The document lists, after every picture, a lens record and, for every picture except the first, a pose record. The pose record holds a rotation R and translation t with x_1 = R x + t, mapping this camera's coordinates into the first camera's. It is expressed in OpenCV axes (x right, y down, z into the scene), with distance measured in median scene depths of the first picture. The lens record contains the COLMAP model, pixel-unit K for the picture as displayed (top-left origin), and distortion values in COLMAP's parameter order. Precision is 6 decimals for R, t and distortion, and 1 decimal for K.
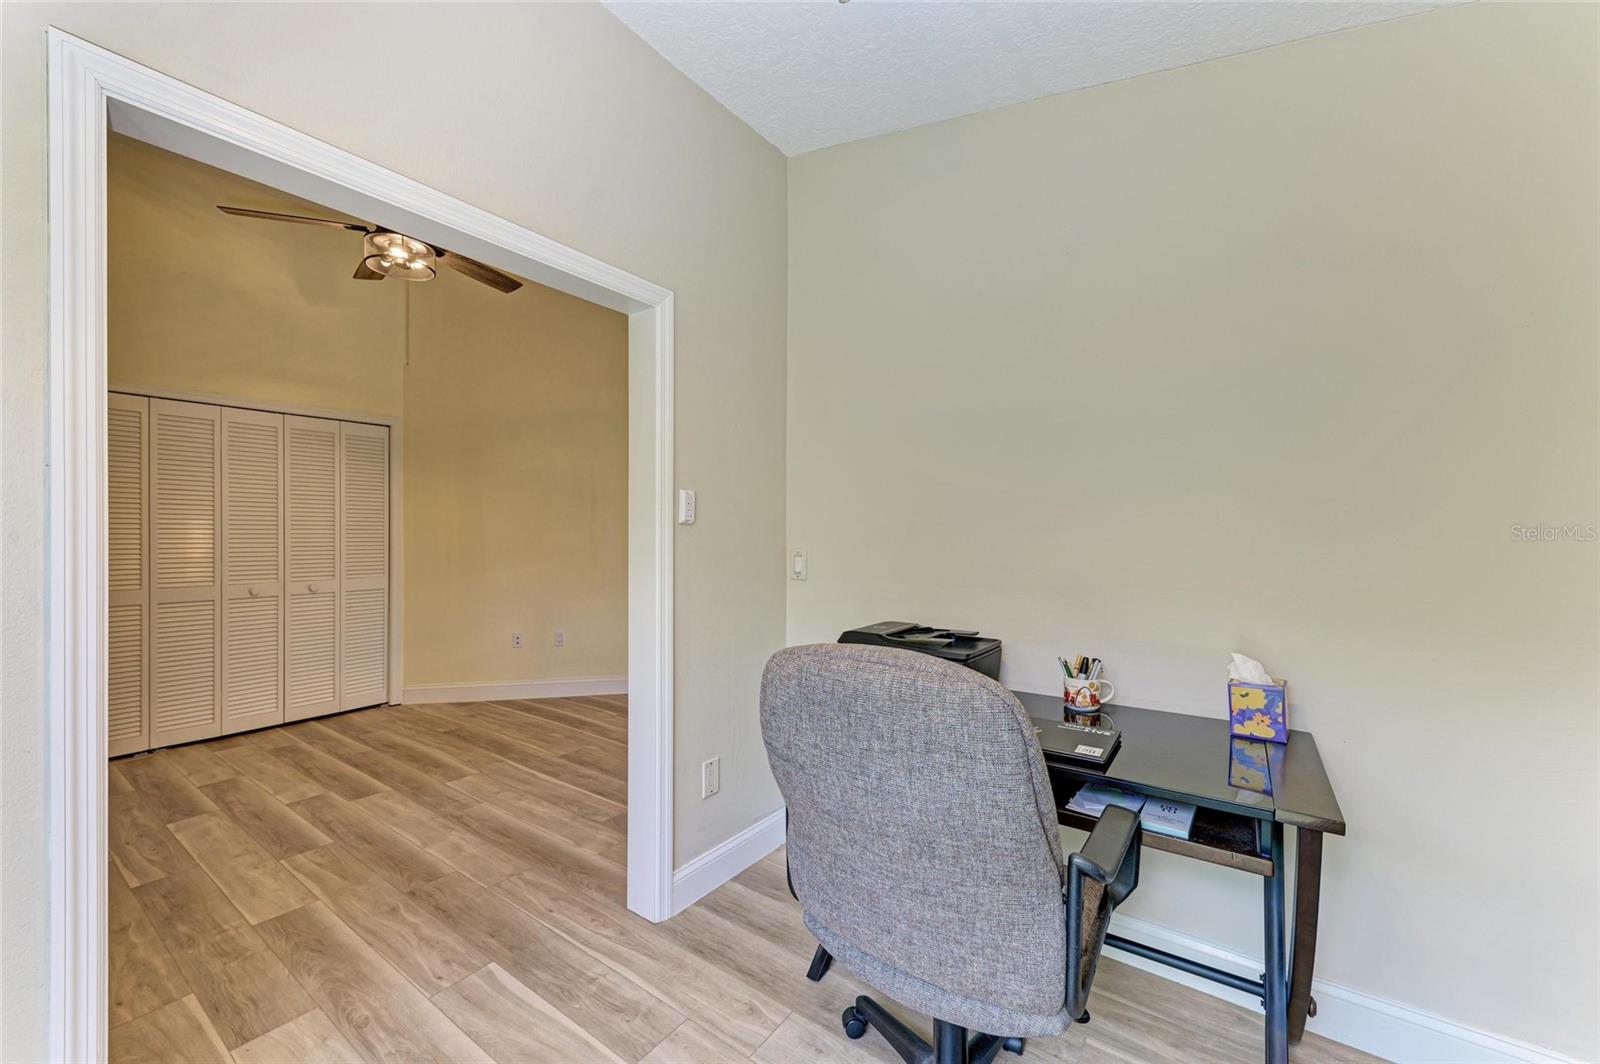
lens RADIAL K [[635.5, 0, 800.7], [0, 635.5, 533.4], [0, 0, 1]] dist [0.018131, -0.004651]
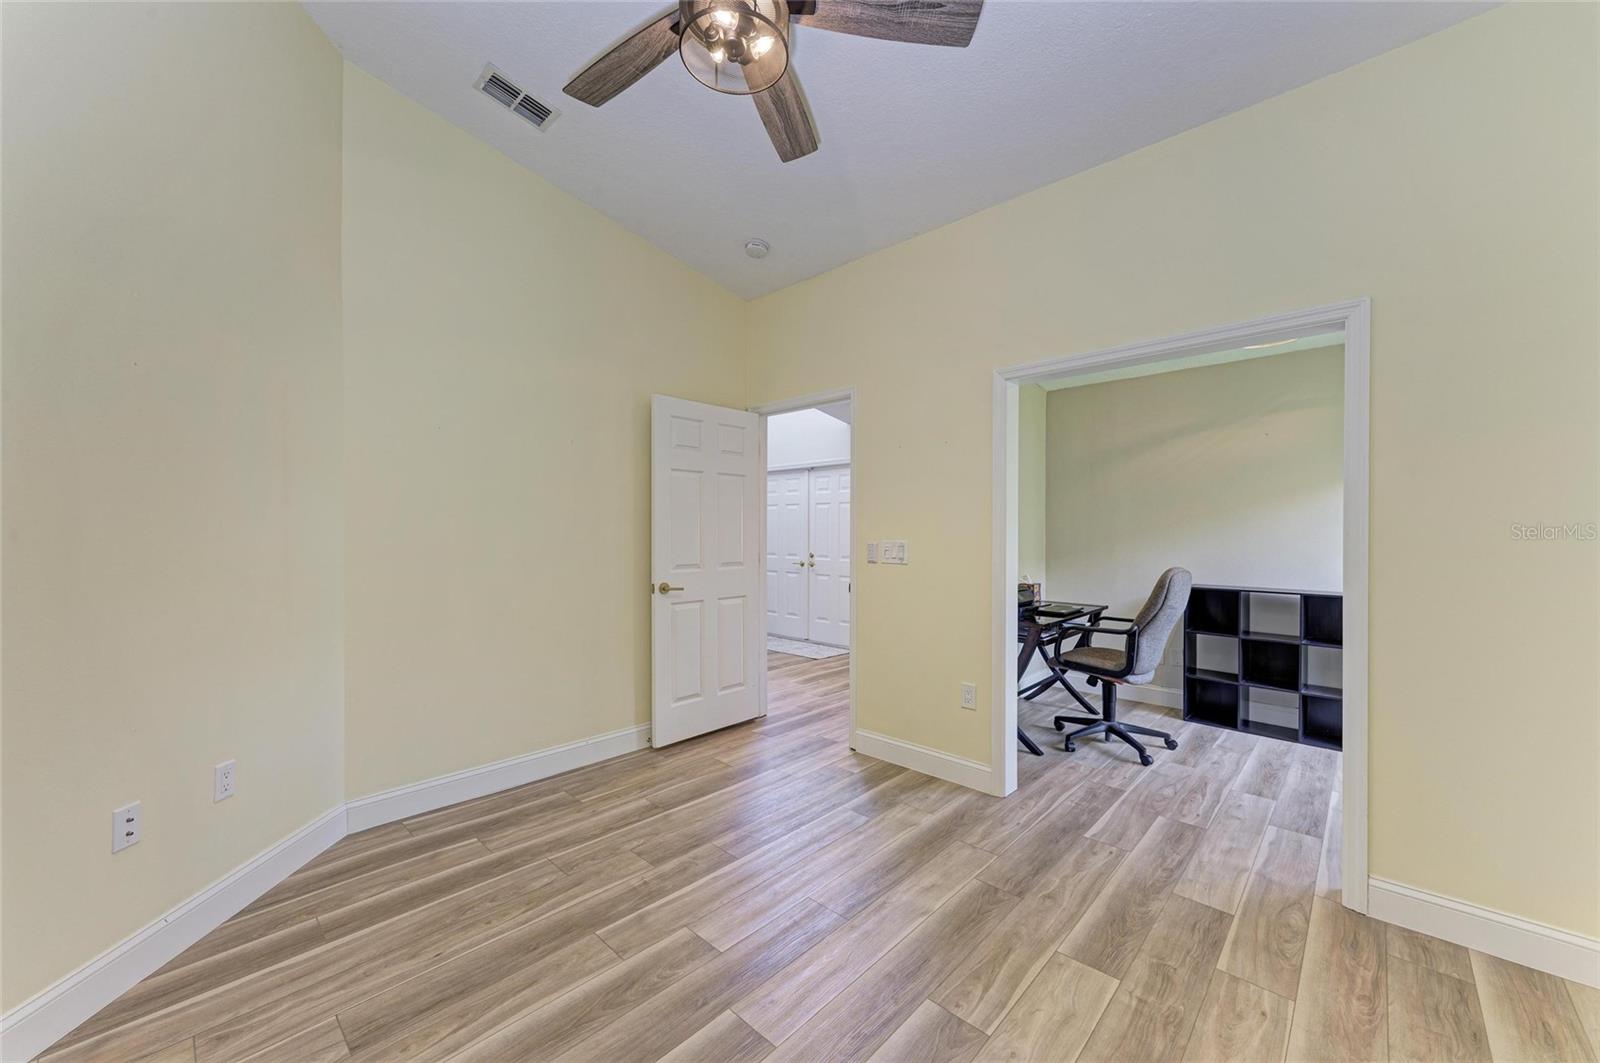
lens RADIAL K [[635.5, 0, 805.0], [0, 635.5, 525.7], [0, 0, 1]] dist [0.018131, -0.004651]
pose [[0.096090, 0.009944, 0.995323, -1.140448], [0.001222, 0.999948, -0.010109, 0.005432], [-0.995372, 0.002187, 0.096073, 0.869601]]
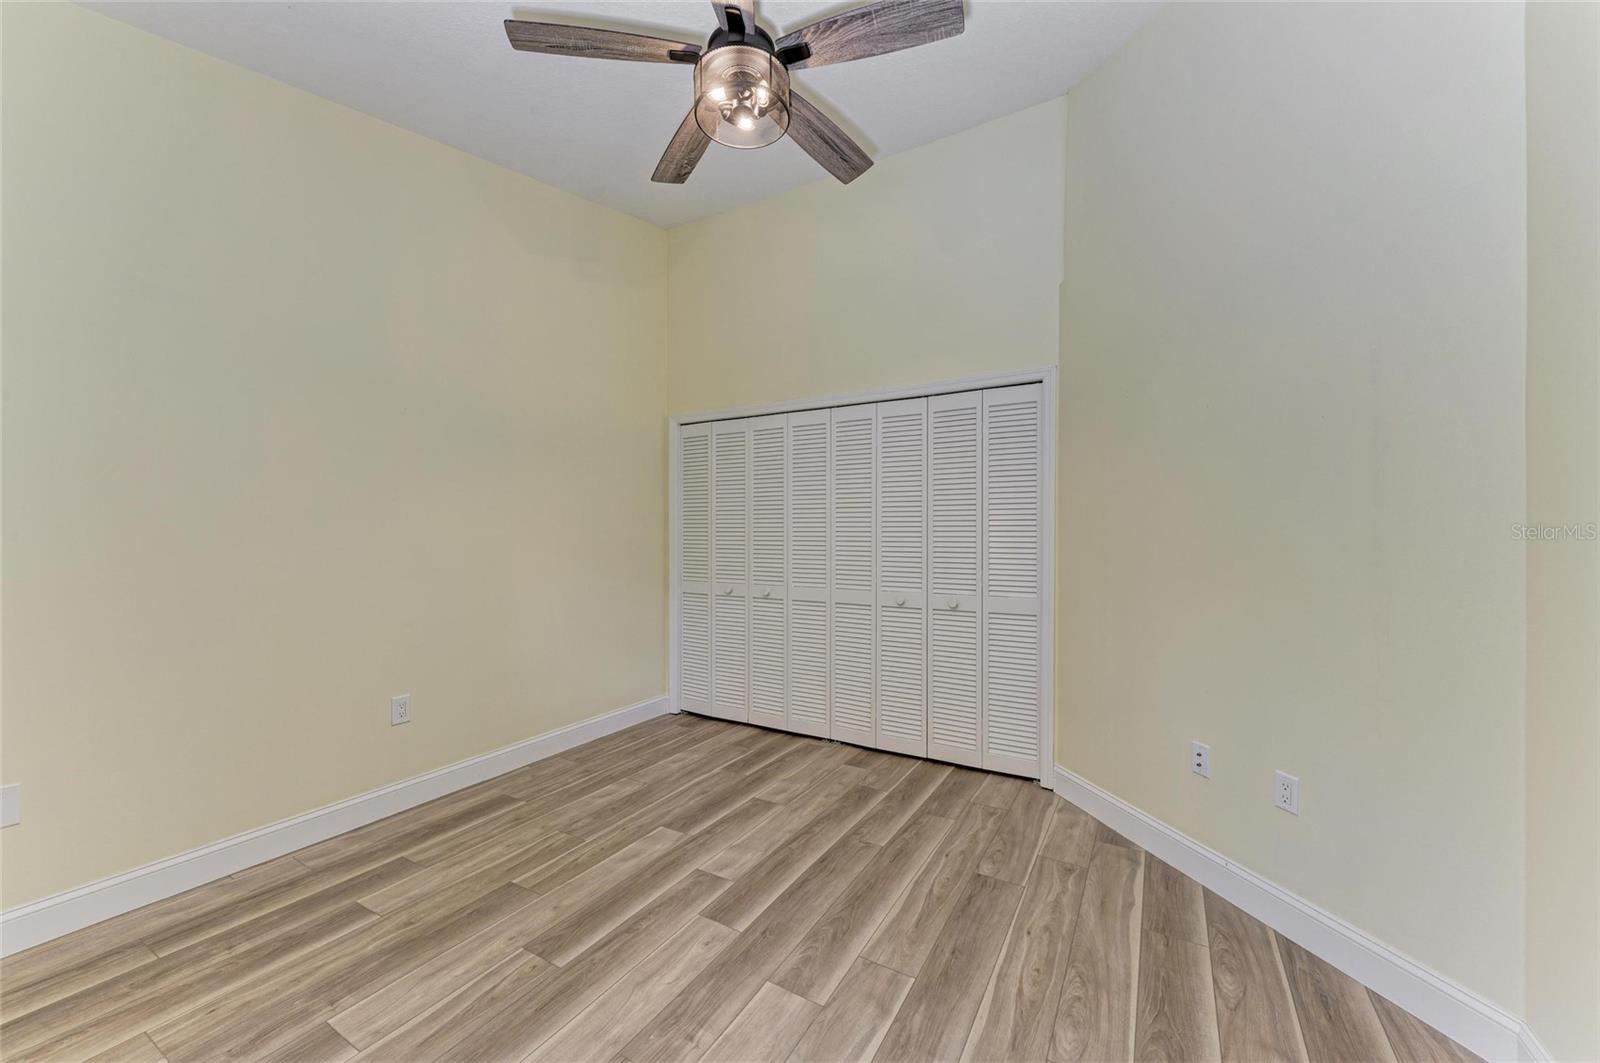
lens RADIAL K [[635.5, 0, 793.3], [0, 635.5, 527.6], [0, 0, 1]] dist [0.018131, -0.004651]
pose [[0.098776, 0.001044, -0.995109, -0.004939], [-0.004912, 0.999988, 0.000562, -0.000841], [0.995098, 0.004833, 0.098780, 0.968419]]
